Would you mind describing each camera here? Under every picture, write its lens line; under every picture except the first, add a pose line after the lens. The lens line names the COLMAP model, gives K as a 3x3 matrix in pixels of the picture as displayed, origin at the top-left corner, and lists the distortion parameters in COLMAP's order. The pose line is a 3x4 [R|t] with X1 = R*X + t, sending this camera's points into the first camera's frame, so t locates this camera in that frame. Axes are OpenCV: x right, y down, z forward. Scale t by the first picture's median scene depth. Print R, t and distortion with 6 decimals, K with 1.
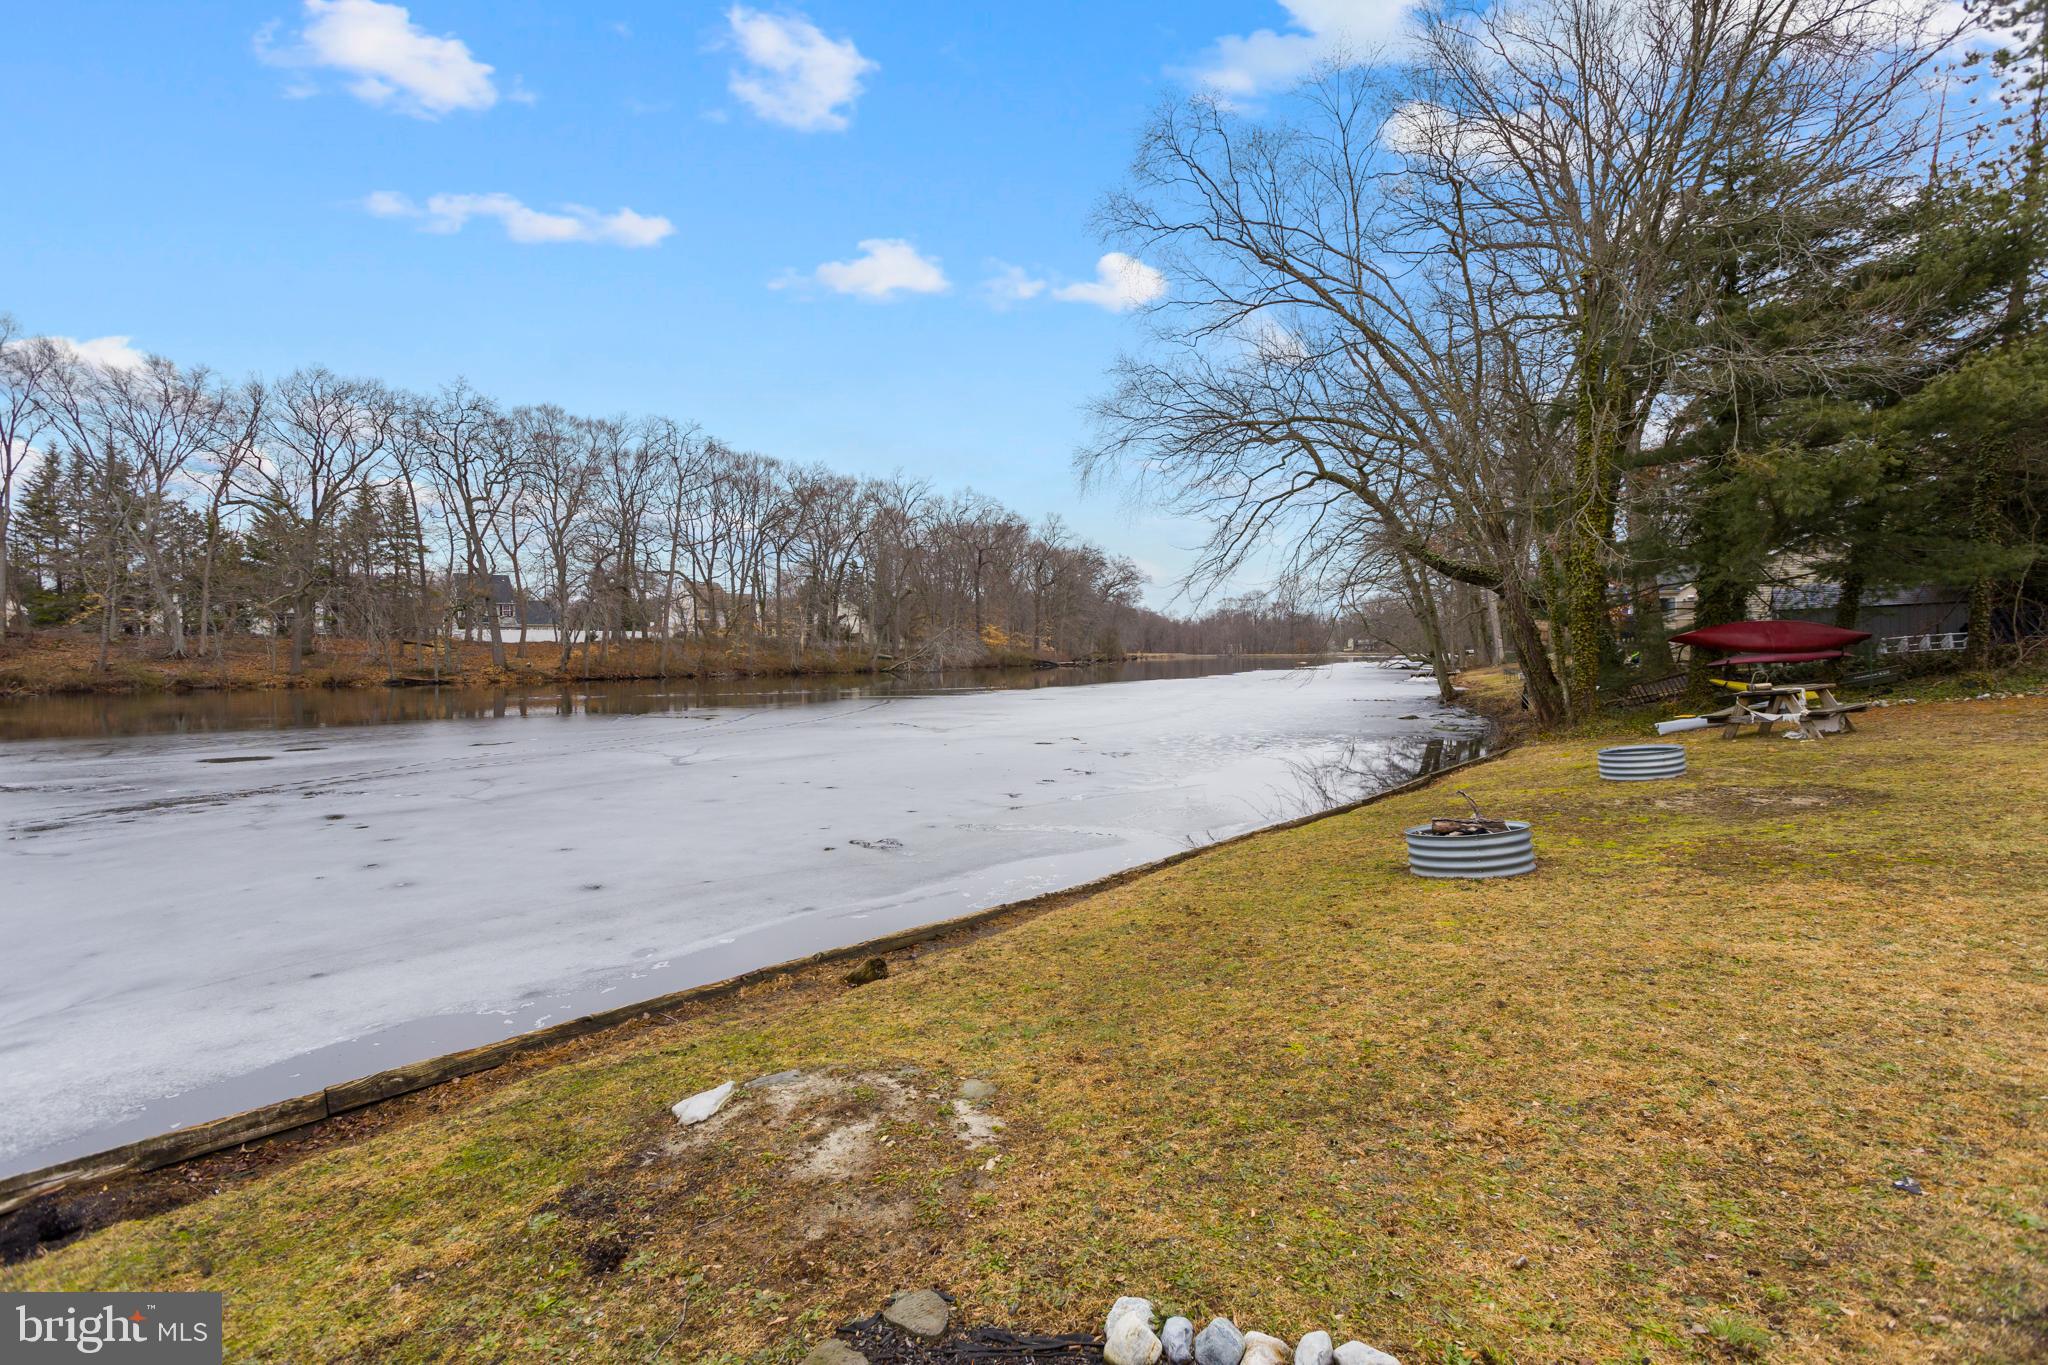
lens RADIAL K [[954.9, 0, 1024.6], [0, 954.9, 671.5], [0, 0, 1]] dist [0.002791, 0.001596]
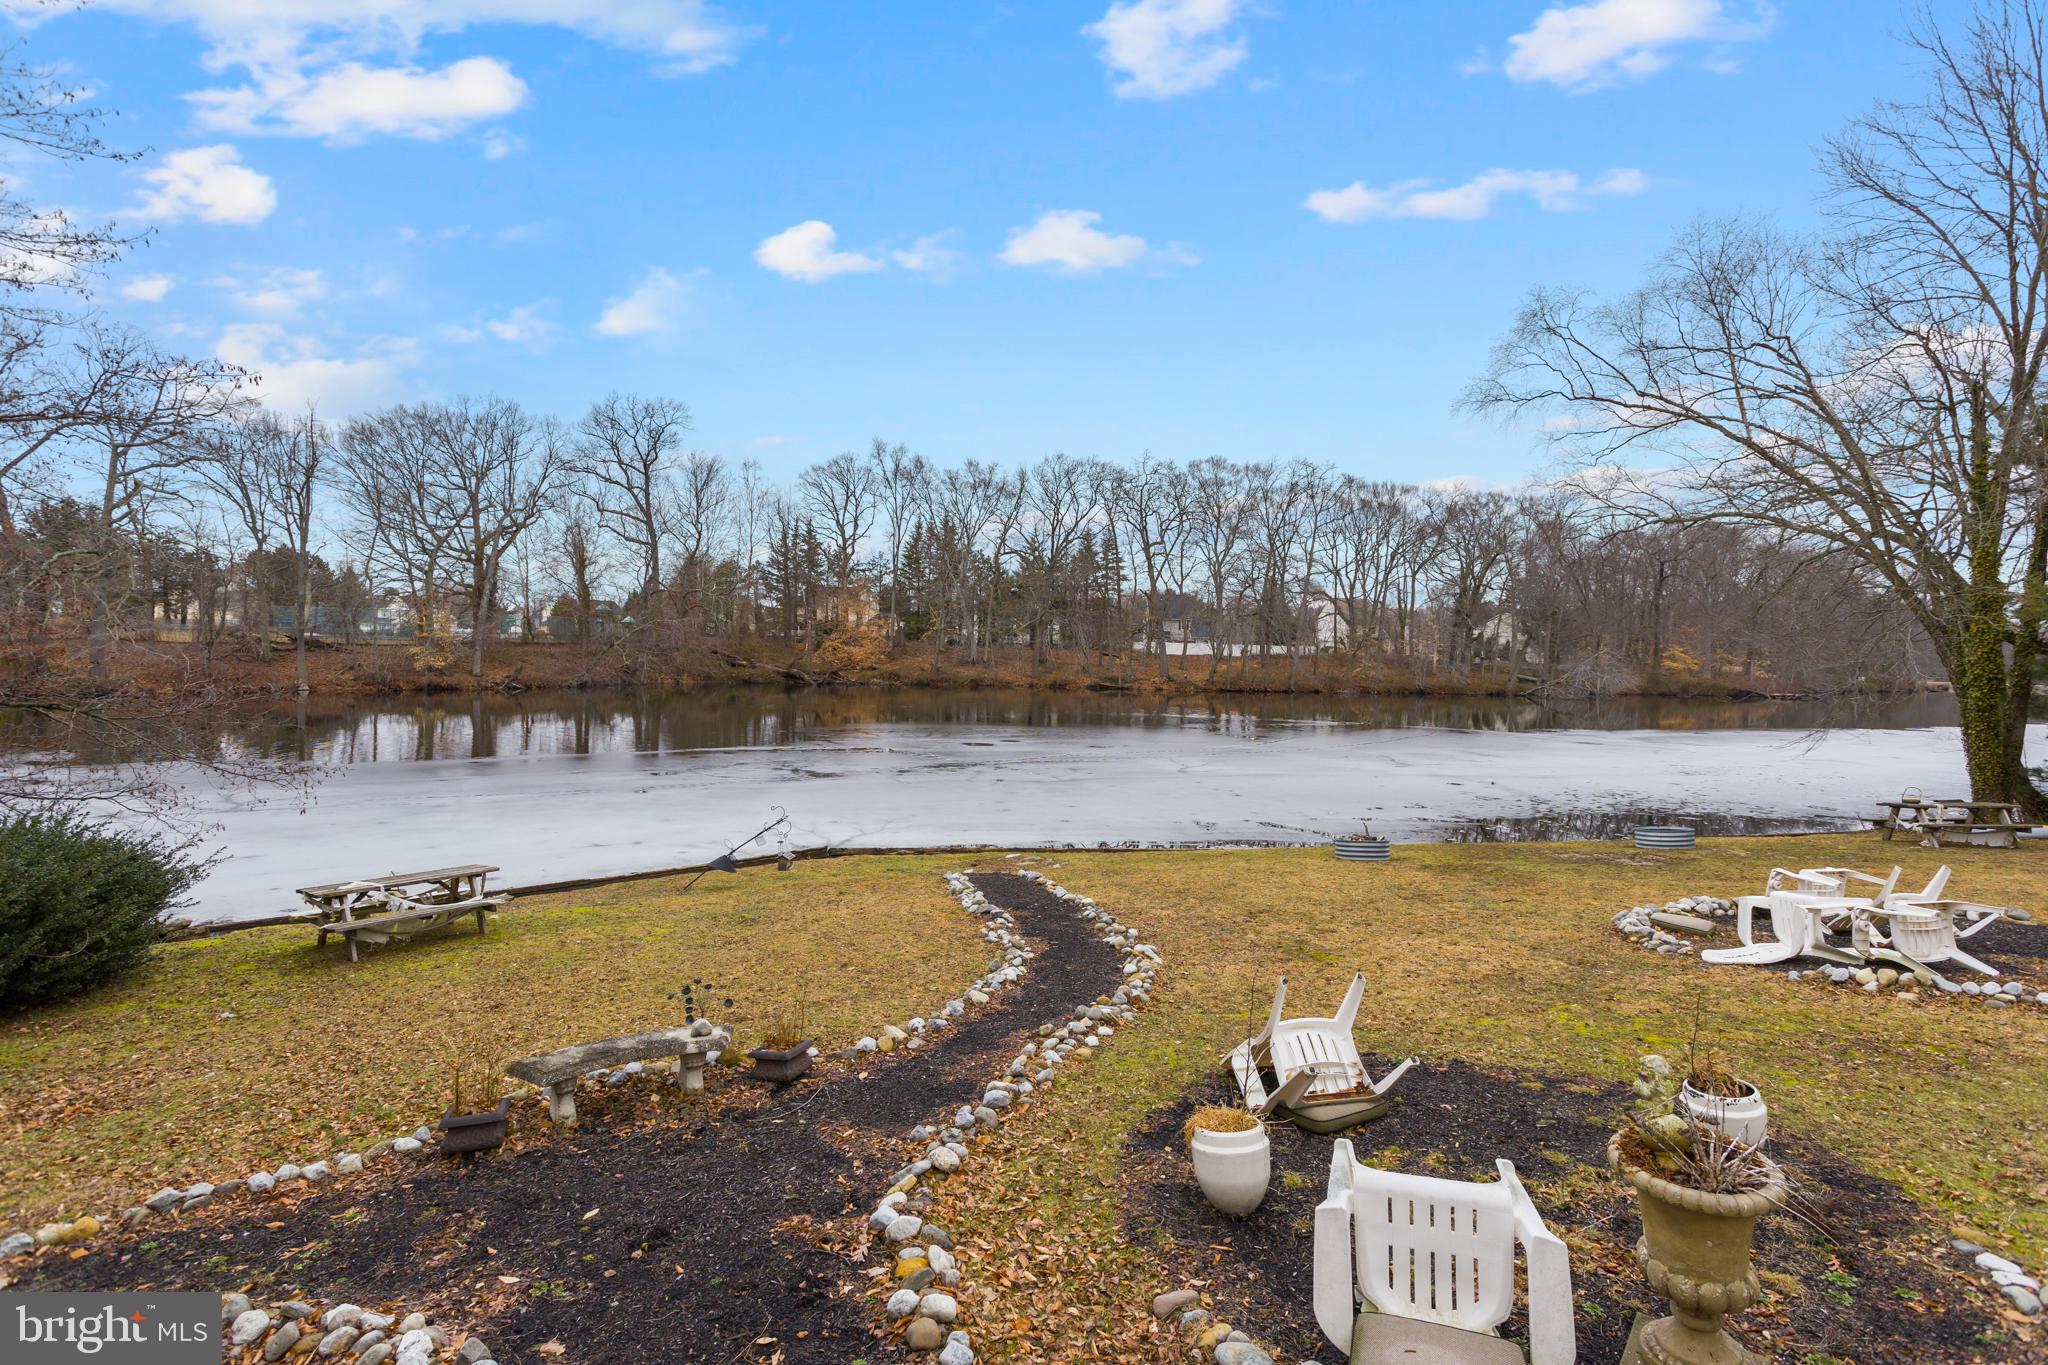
lens RADIAL K [[954.9, 0, 1024.6], [0, 954.9, 671.5], [0, 0, 1]] dist [0.002791, 0.001596]
pose [[0.779188, 0.037255, -0.625682, 0.077754], [-0.041478, 0.999109, 0.007836, -0.013185], [0.625416, 0.019846, 0.780039, -0.075880]]
